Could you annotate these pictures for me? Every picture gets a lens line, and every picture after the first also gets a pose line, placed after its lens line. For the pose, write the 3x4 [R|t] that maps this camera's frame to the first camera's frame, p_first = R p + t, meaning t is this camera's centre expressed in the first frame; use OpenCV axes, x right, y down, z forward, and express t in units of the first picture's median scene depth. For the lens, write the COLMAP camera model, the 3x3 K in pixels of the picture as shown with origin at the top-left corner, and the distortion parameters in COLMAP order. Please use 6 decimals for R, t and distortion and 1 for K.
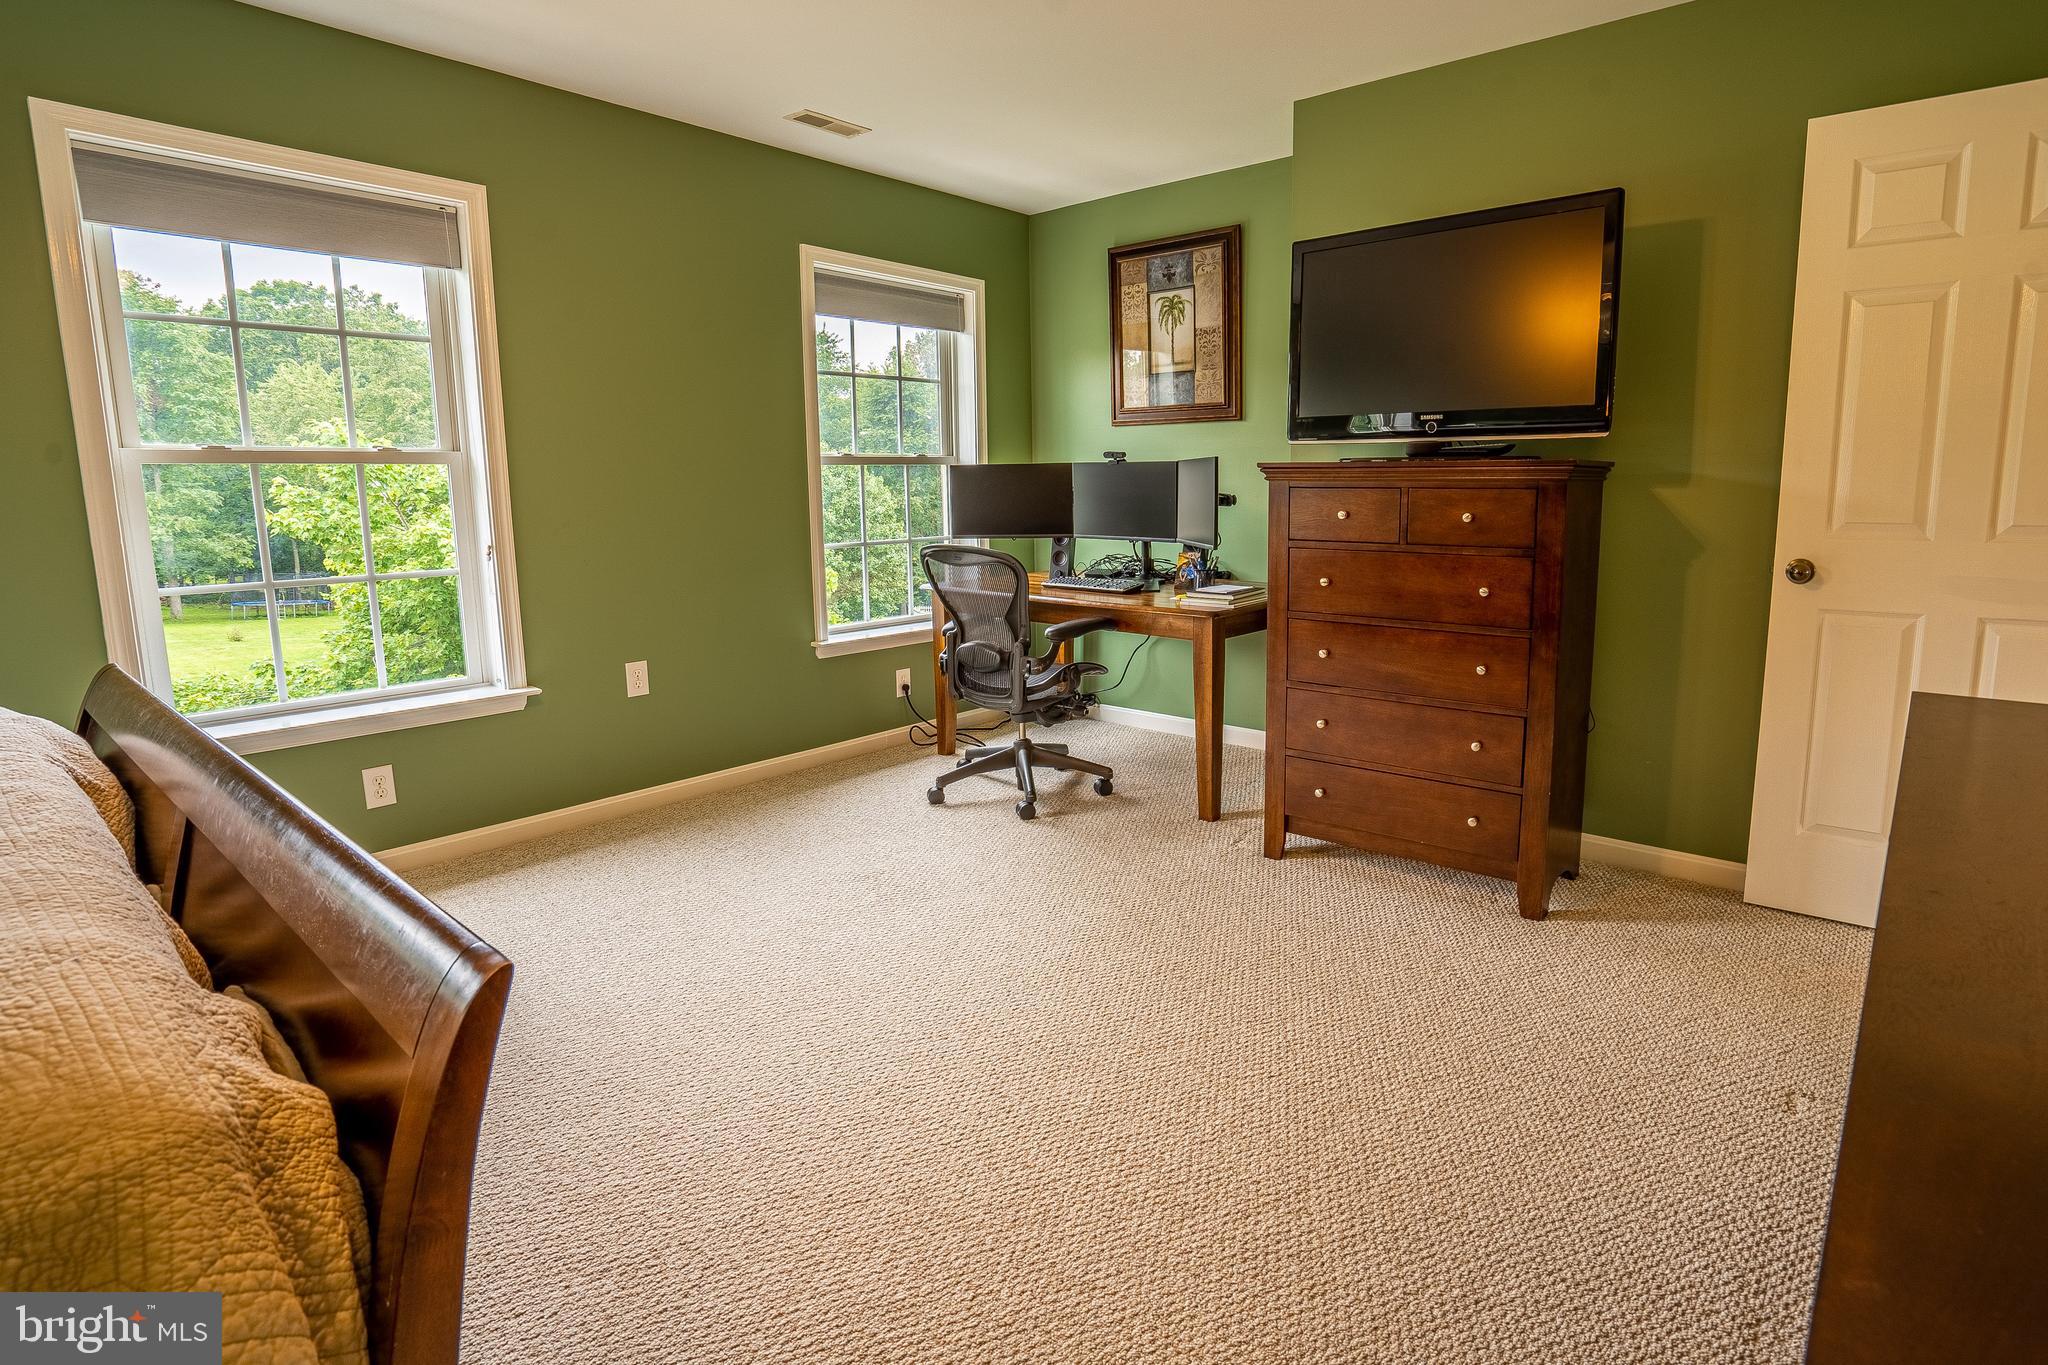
lens RADIAL K [[1006.8, 0, 1026.8], [0, 1006.8, 628.2], [0, 0, 1]] dist [-0.051714, 0.000244]
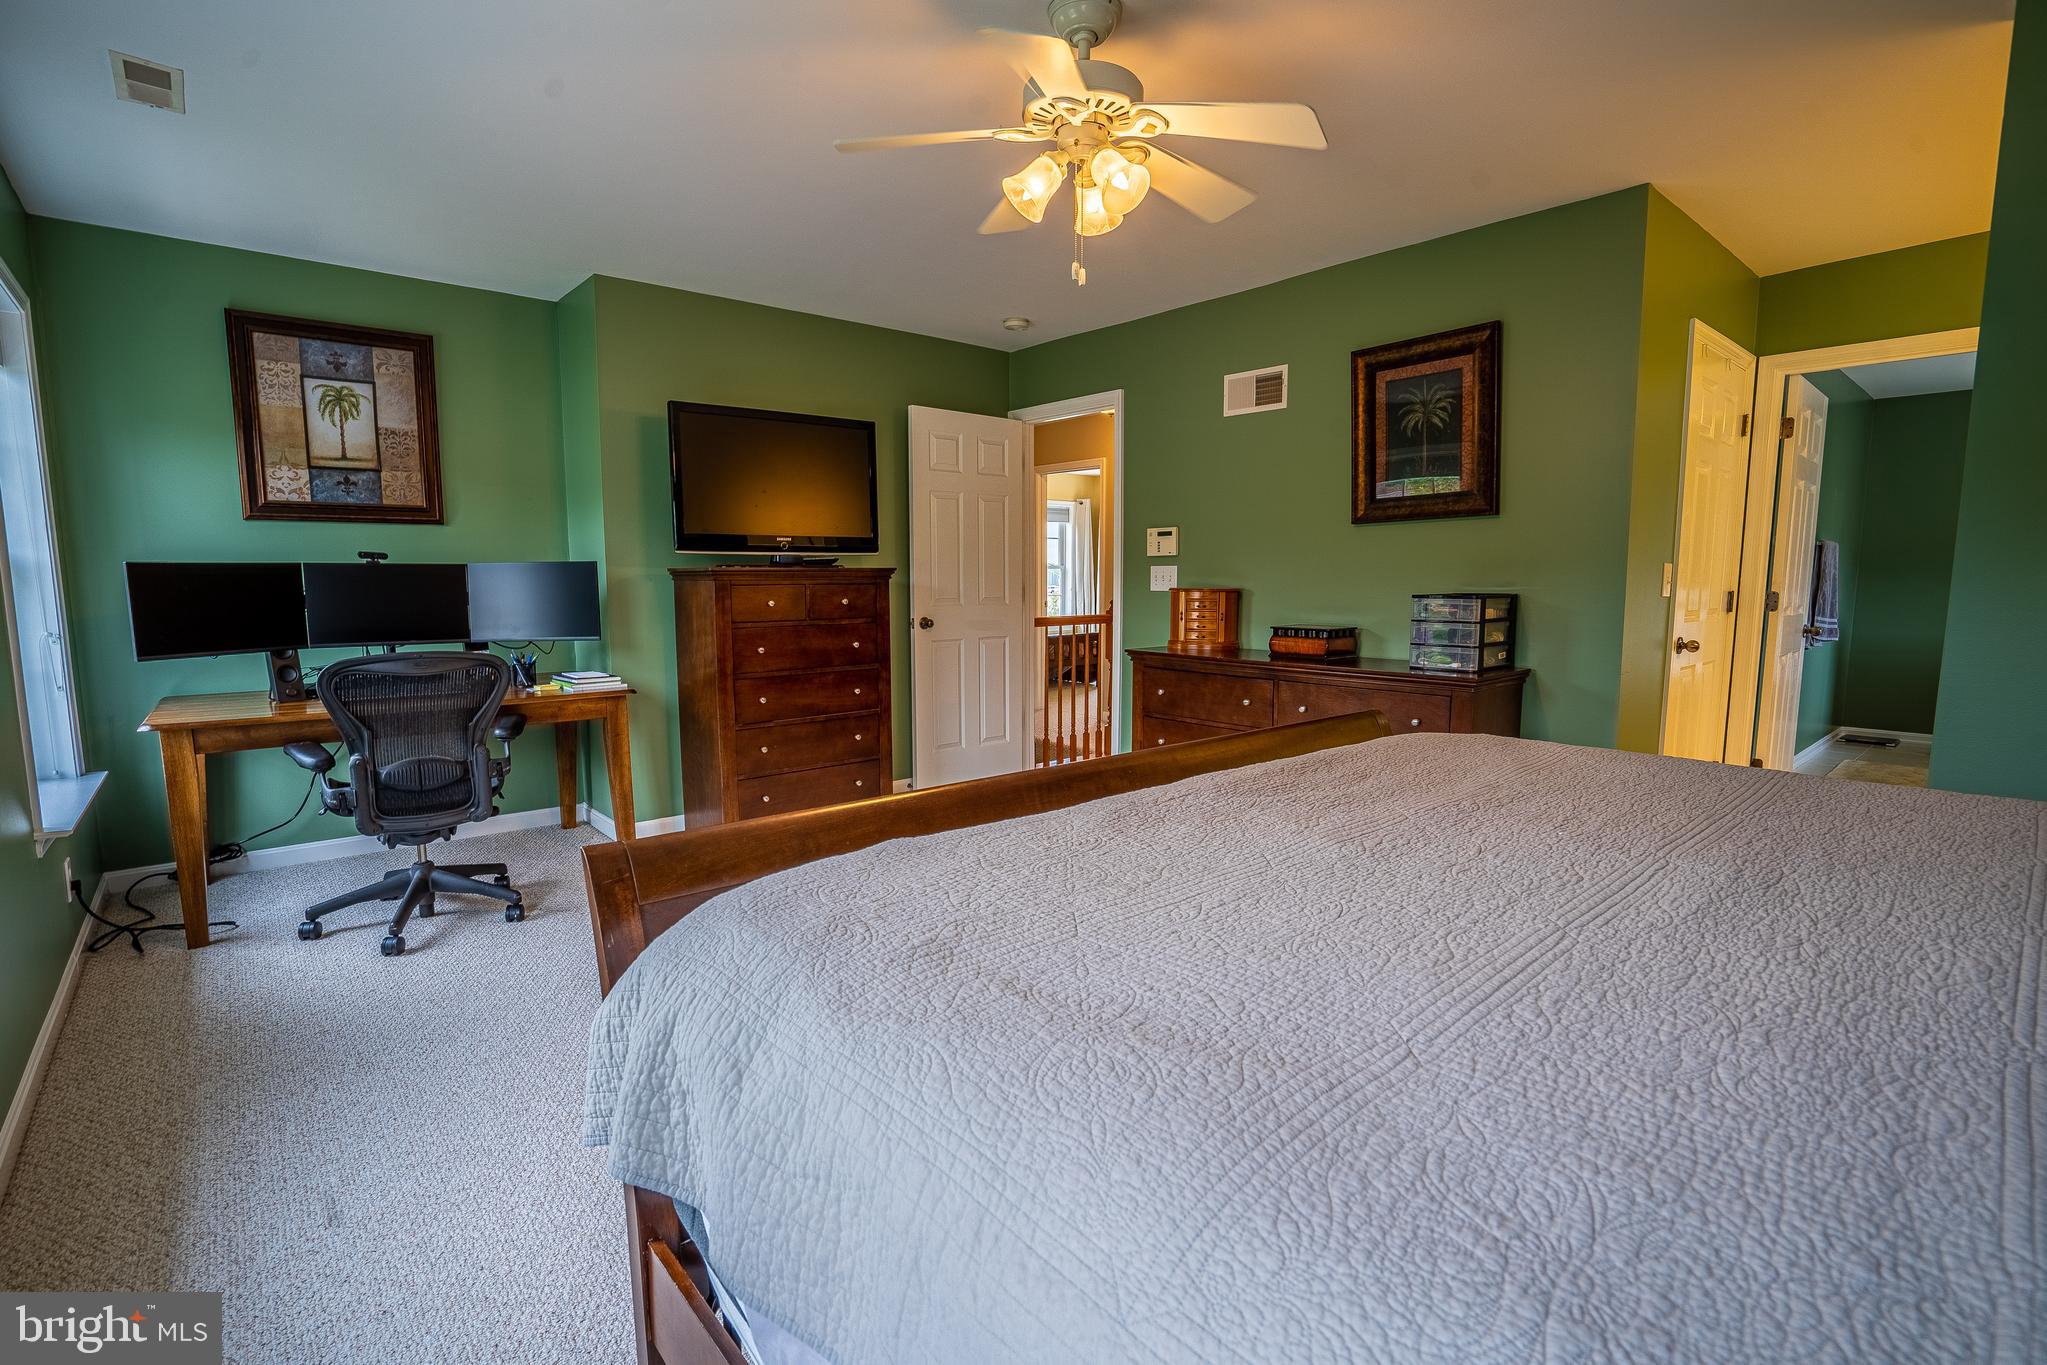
lens RADIAL K [[961.0, 0, 1032.2], [0, 961.0, 683.9], [0, 0, 1]] dist [-0.050079, 0.024278]
pose [[0.158127, -0.101367, 0.982202, -0.664598], [0.145811, 0.986209, 0.078306, -0.032698], [-0.976594, 0.130834, 0.170727, 0.259131]]
